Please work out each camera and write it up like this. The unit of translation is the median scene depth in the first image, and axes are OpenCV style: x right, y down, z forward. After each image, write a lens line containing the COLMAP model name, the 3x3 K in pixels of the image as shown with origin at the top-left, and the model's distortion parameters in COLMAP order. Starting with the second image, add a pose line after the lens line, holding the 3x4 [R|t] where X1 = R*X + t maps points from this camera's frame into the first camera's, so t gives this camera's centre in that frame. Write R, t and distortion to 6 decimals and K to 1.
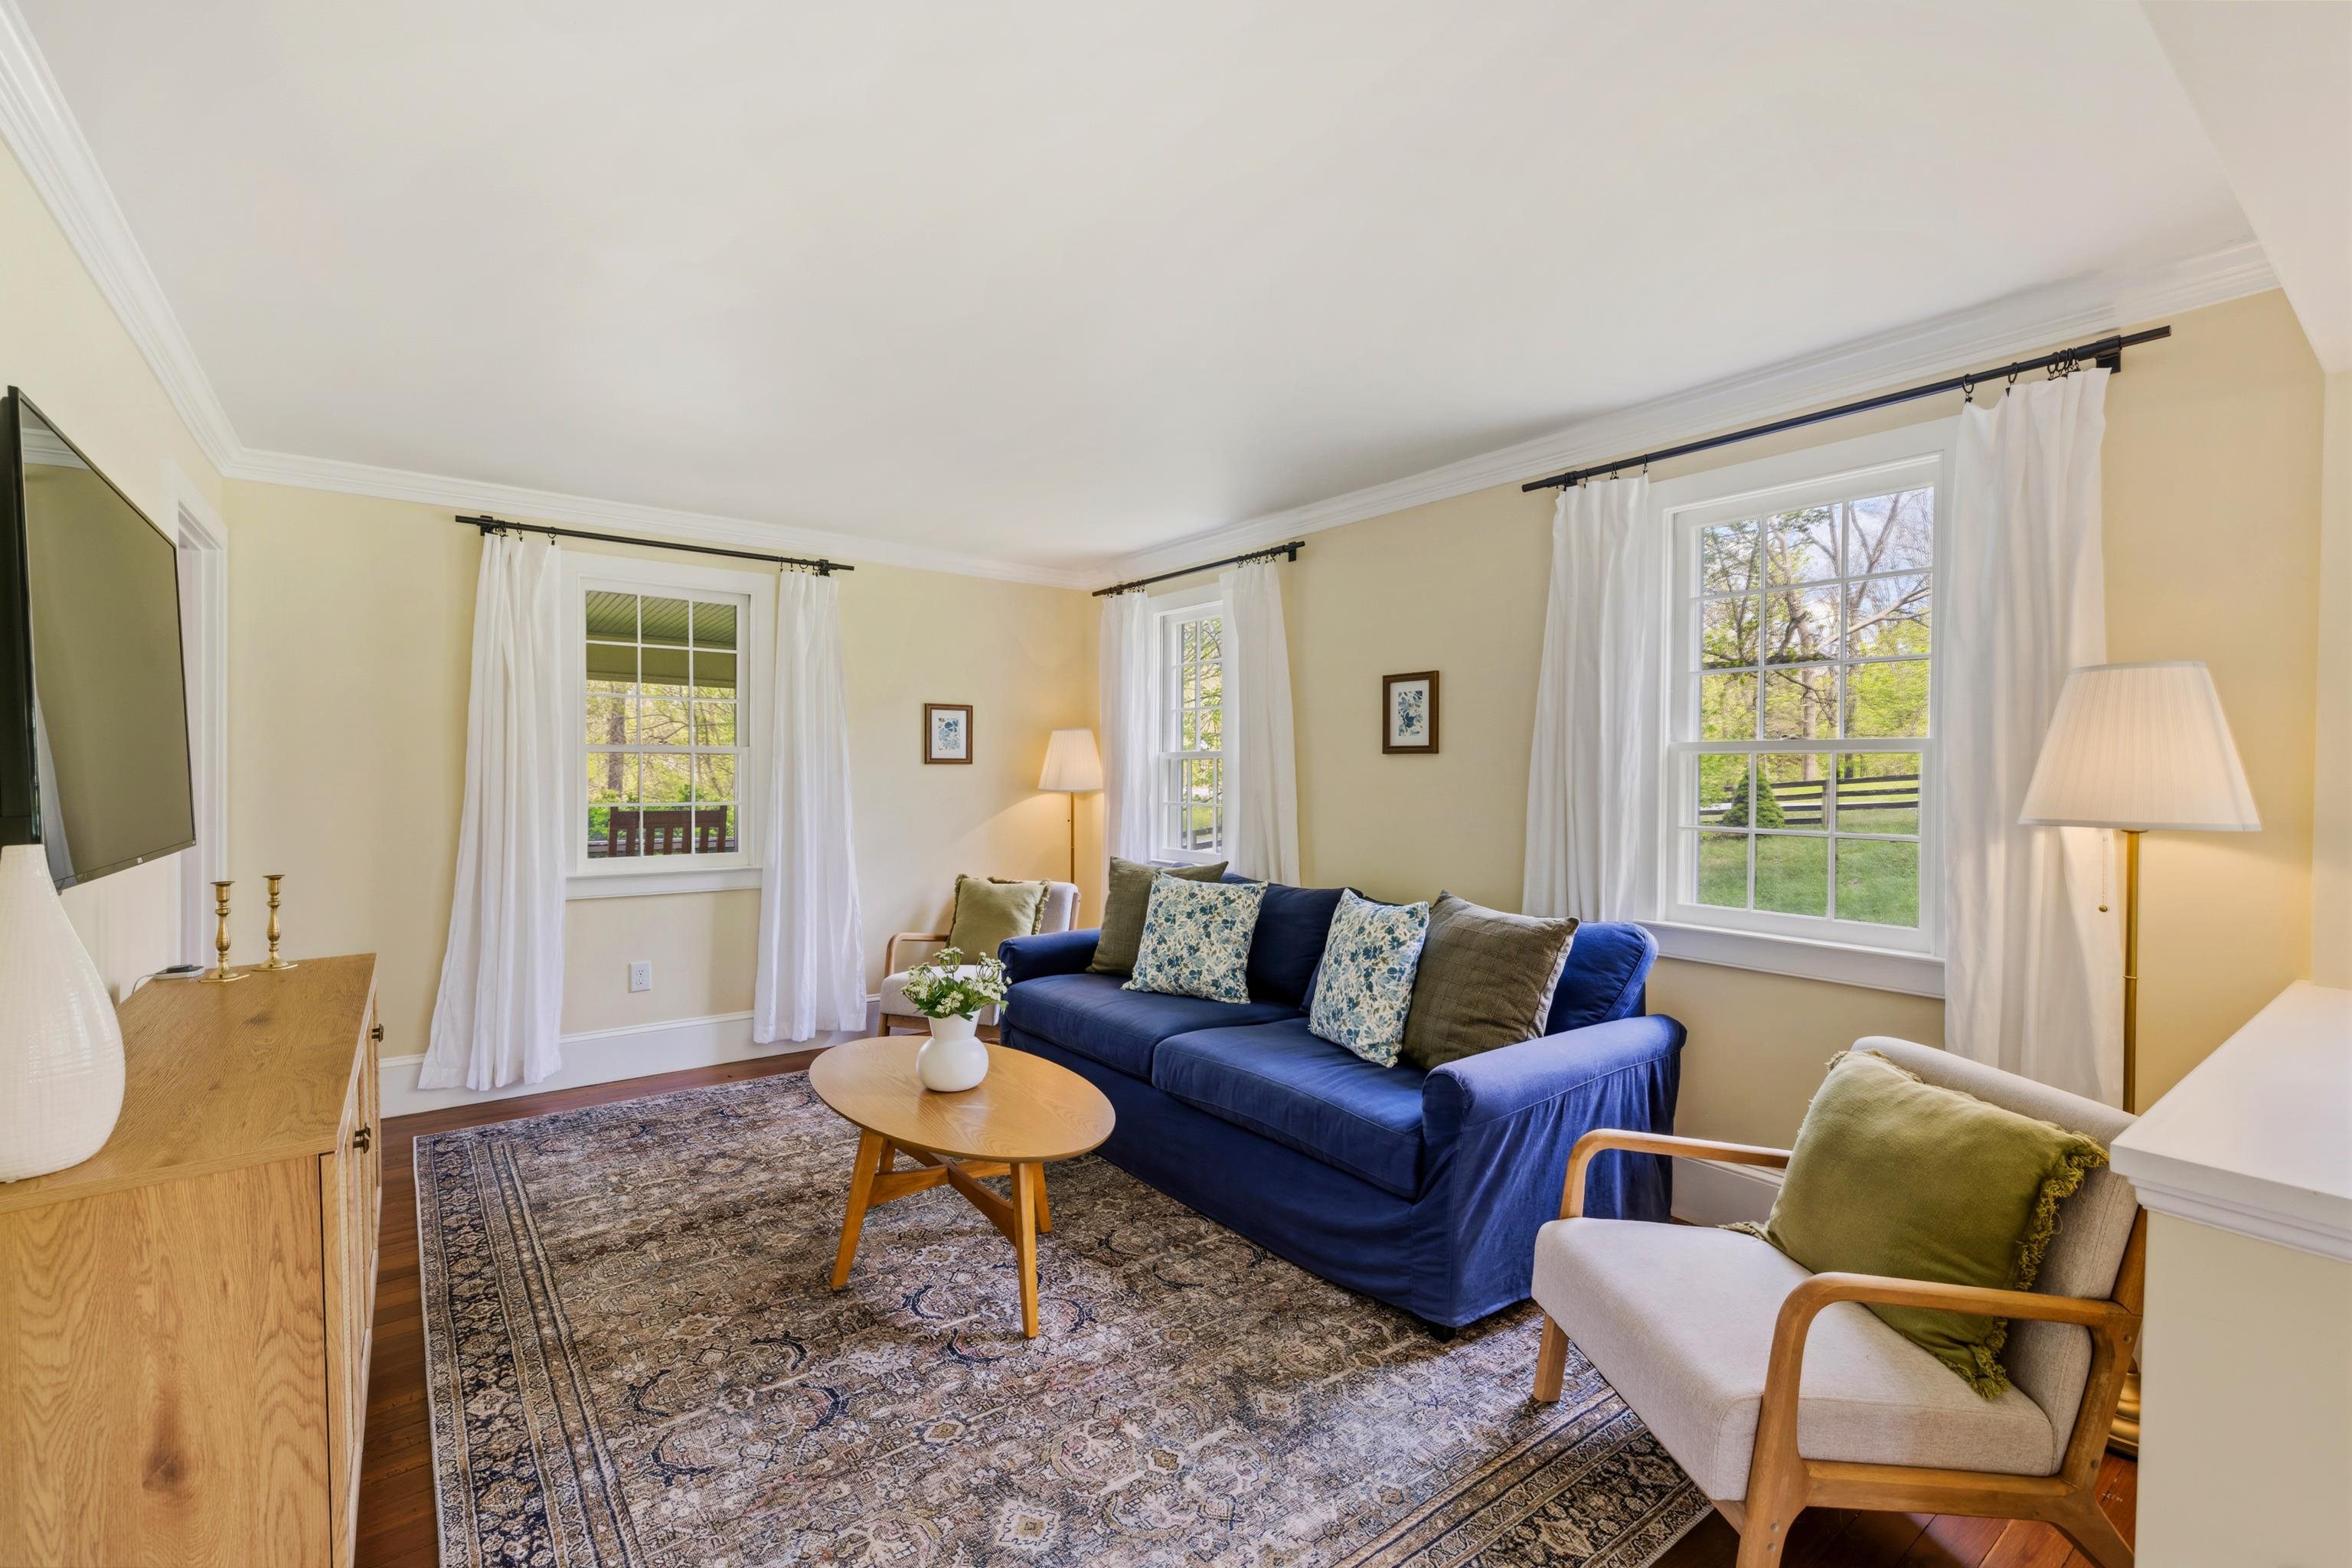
lens RADIAL K [[1027.4, 0, 1187.3], [0, 1027.4, 781.5], [0, 0, 1]] dist [0.004877, 0.000054]
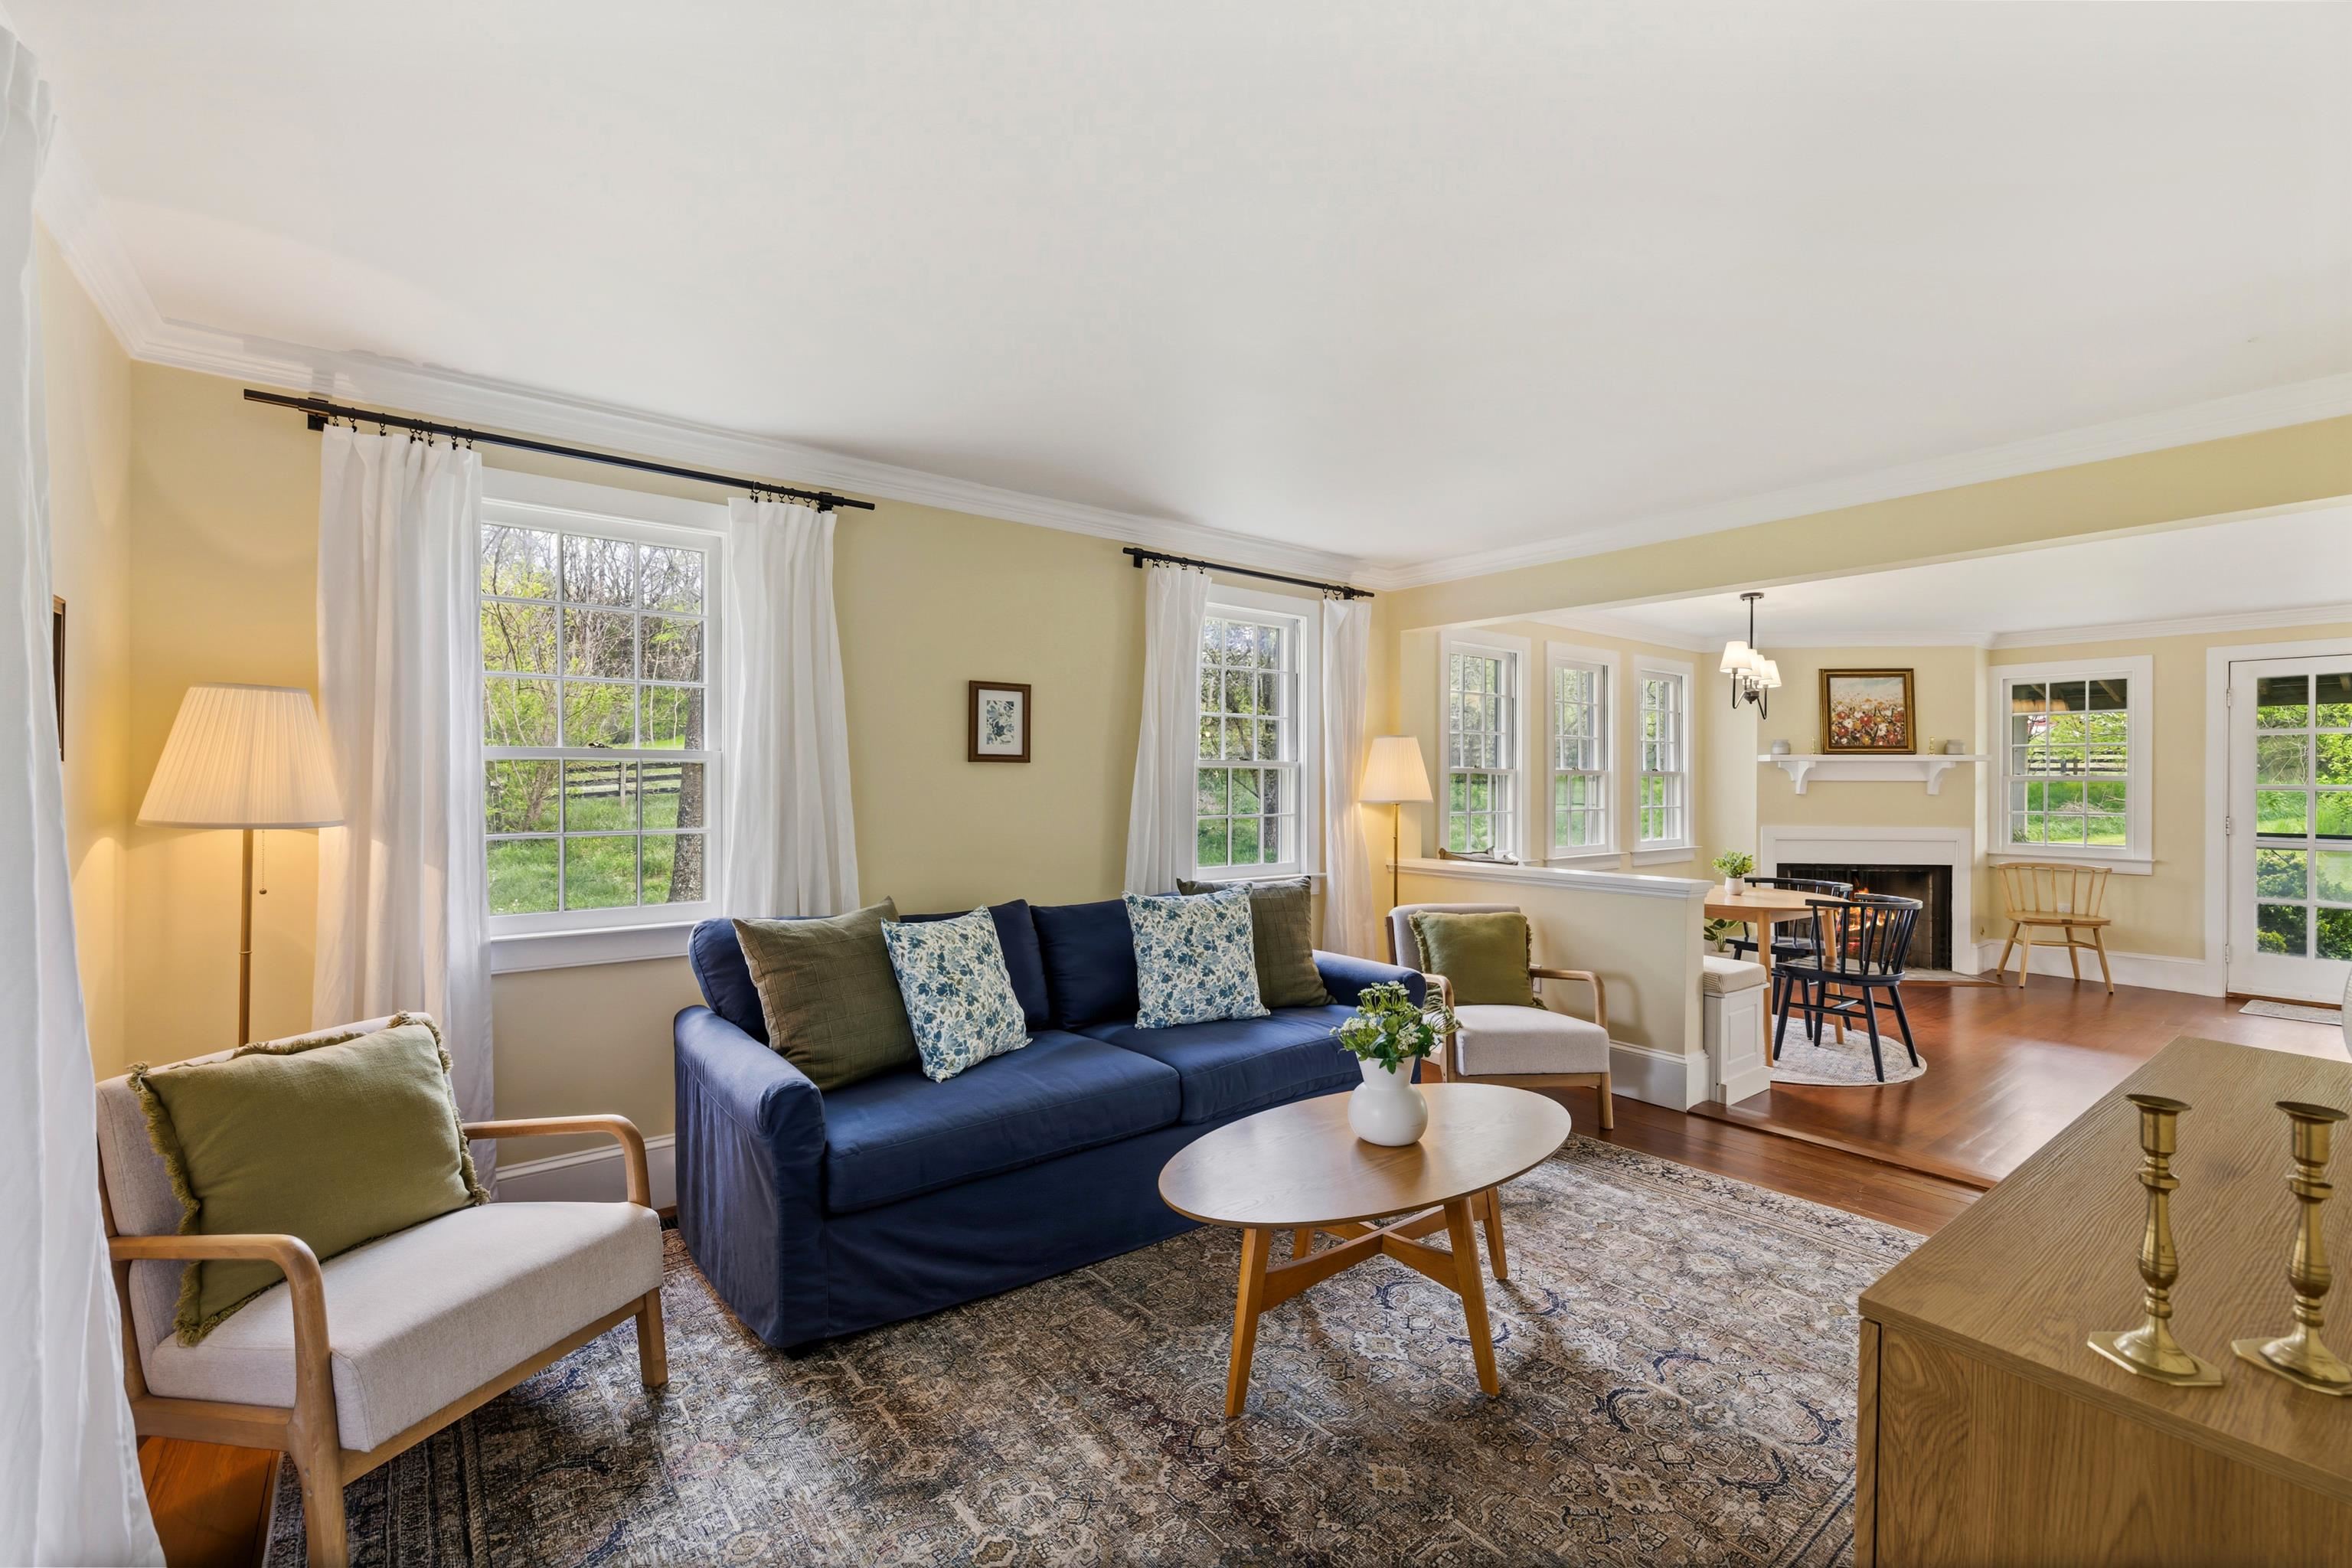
lens RADIAL K [[995.8, 0, 1178.8], [0, 995.8, 778.6], [0, 0, 1]] dist [0.001449, 0.001266]
pose [[-0.011713, -0.004948, 0.999919, -0.803855], [0.006439, 0.999967, 0.005024, -0.015573], [-0.999911, 0.006497, -0.011681, 0.878635]]
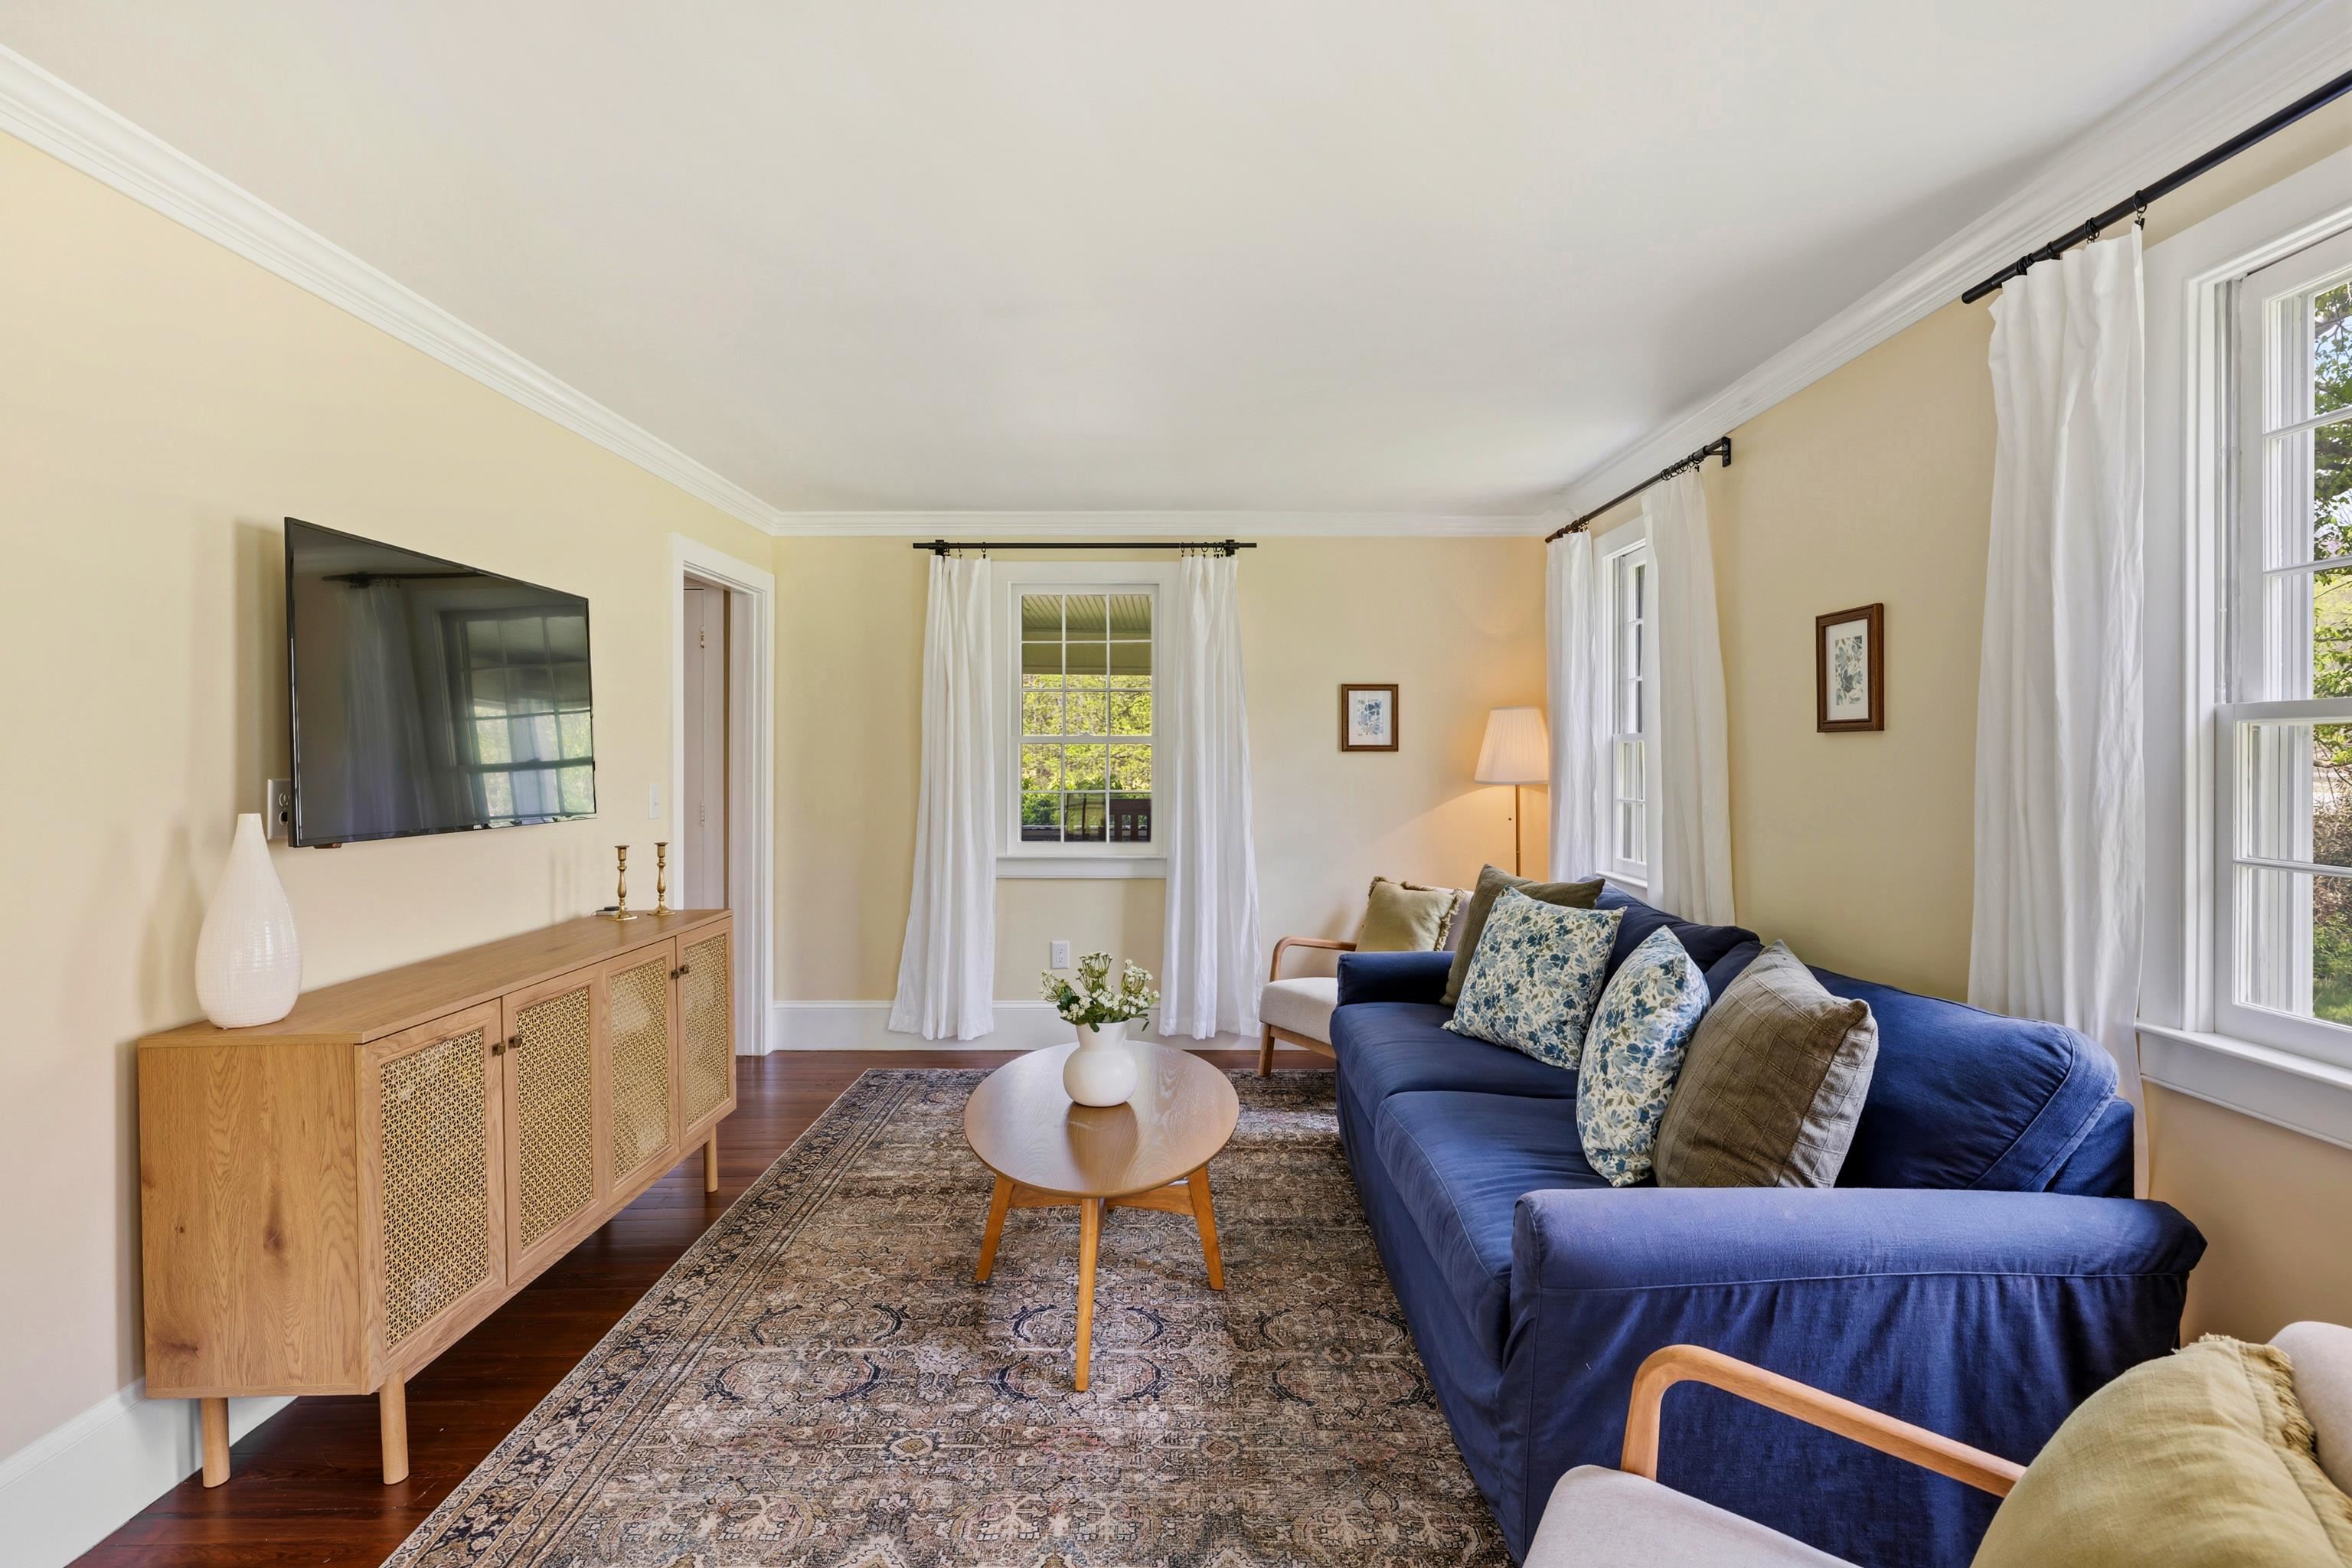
lens RADIAL K [[1149.7, 0, 1183.9], [0, 1149.7, 755.7], [0, 0, 1]] dist [-0.007334, 0.003130]
pose [[0.794372, -0.005453, -0.607407, 0.341871], [-0.001932, 0.999932, -0.011503, -0.002398], [0.607429, 0.010311, 0.794307, 0.161471]]
